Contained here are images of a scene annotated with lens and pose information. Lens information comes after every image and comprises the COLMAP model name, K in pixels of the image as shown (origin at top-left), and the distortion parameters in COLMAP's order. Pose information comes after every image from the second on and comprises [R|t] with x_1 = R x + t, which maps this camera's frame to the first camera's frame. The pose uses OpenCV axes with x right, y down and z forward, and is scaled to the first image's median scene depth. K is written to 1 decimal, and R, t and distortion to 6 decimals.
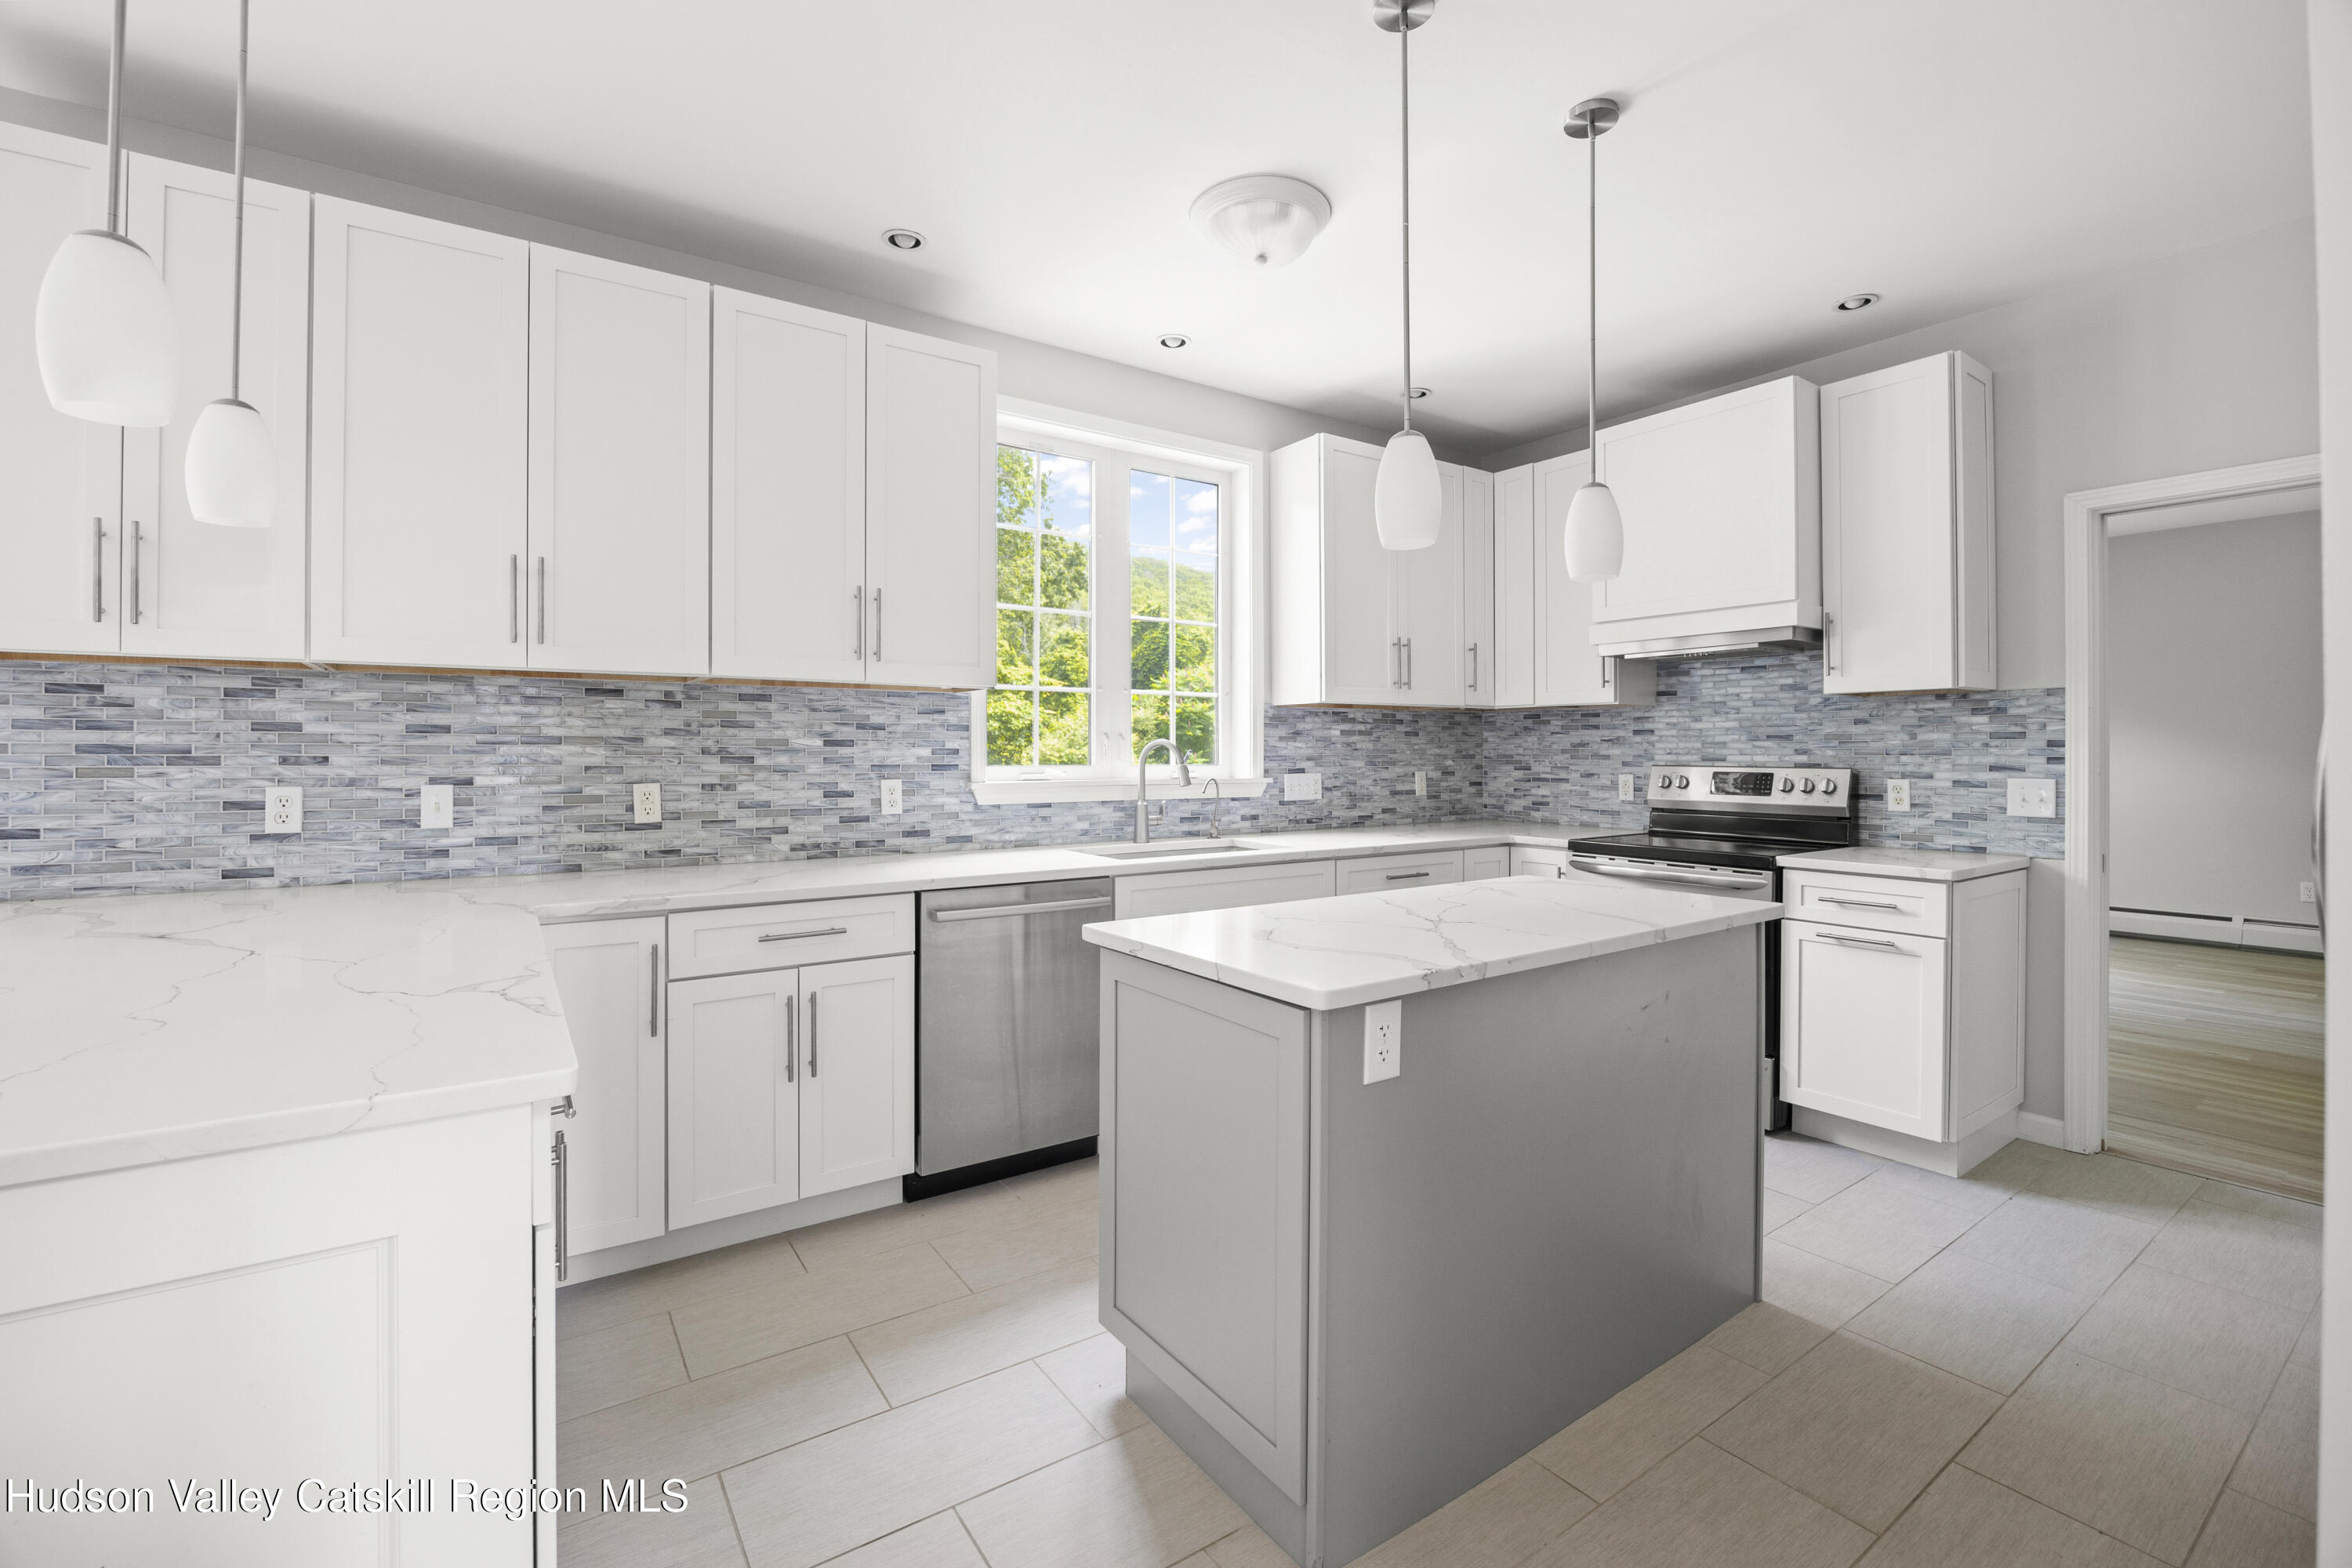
lens RADIAL K [[1034.3, 0, 1181.3], [0, 1034.3, 745.3], [0, 0, 1]] dist [-0.031885, 0.000110]
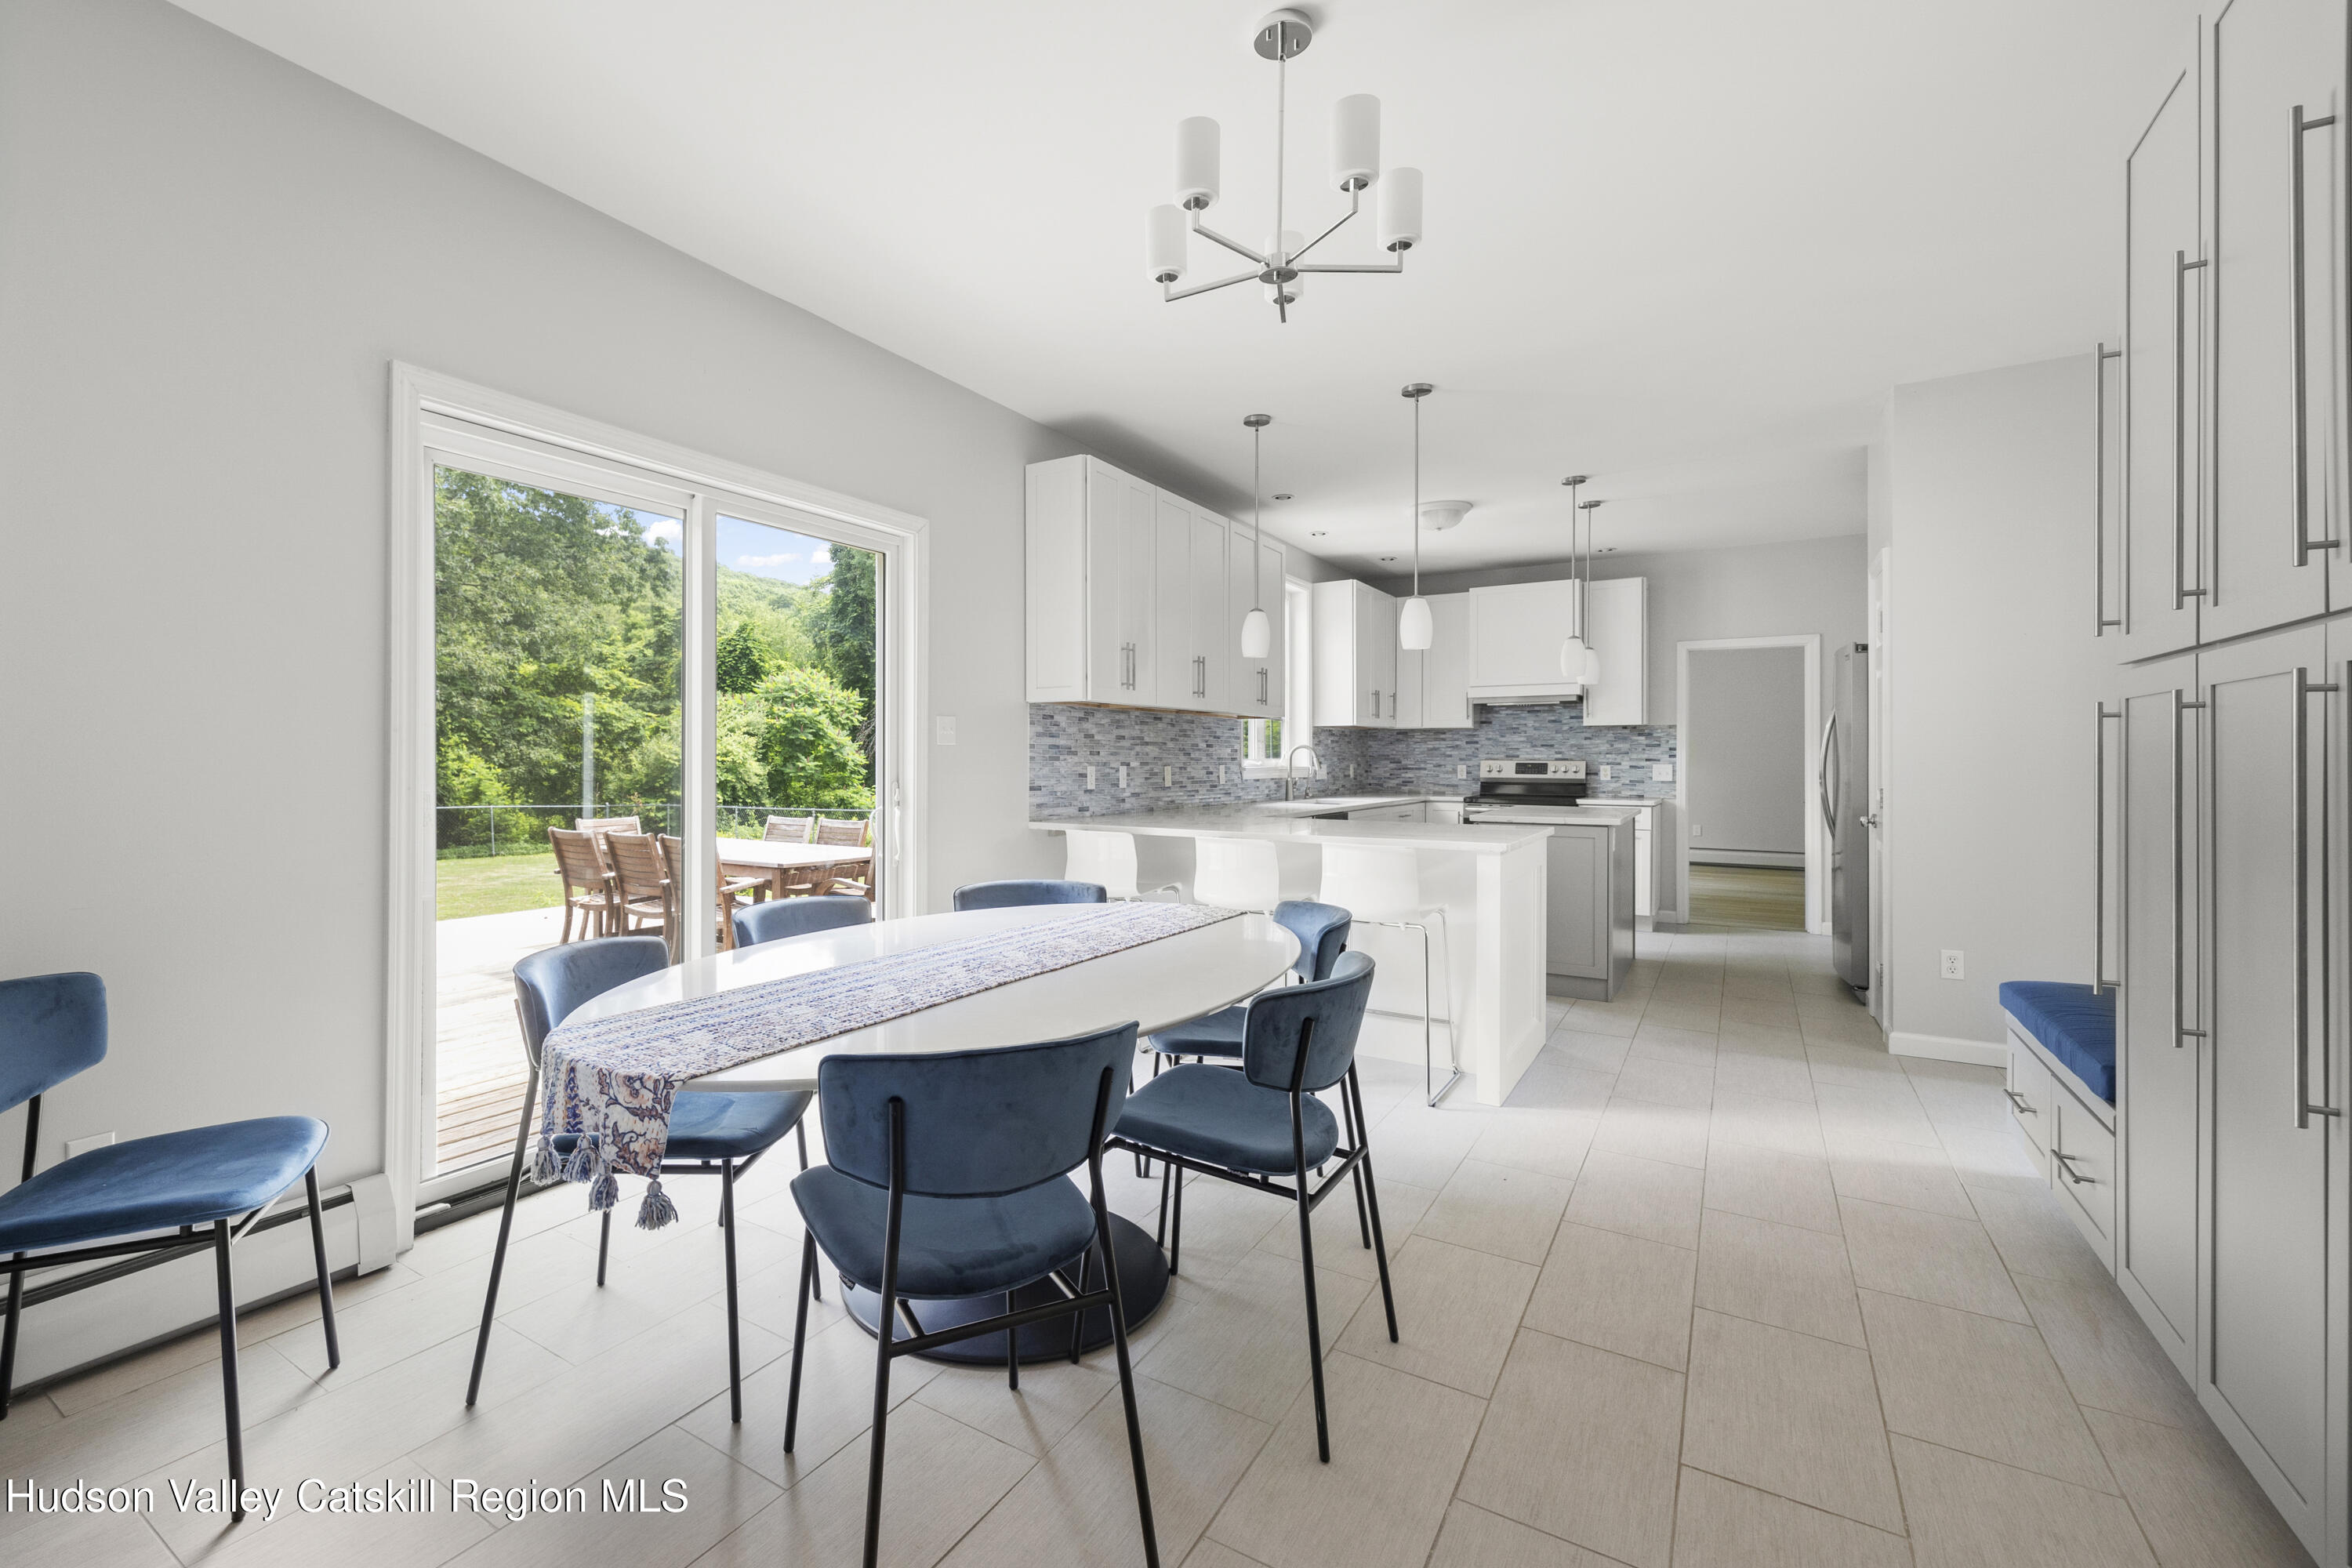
lens RADIAL K [[963.7, 0, 1171.1], [0, 963.7, 751.1], [0, 0, 1]] dist [-0.000358, -0.000044]
pose [[0.919074, 0.003743, 0.394066, -1.021116], [-0.004102, 0.999992, 0.000070, 0.007222], [-0.394063, -0.001681, 0.919082, -0.556344]]
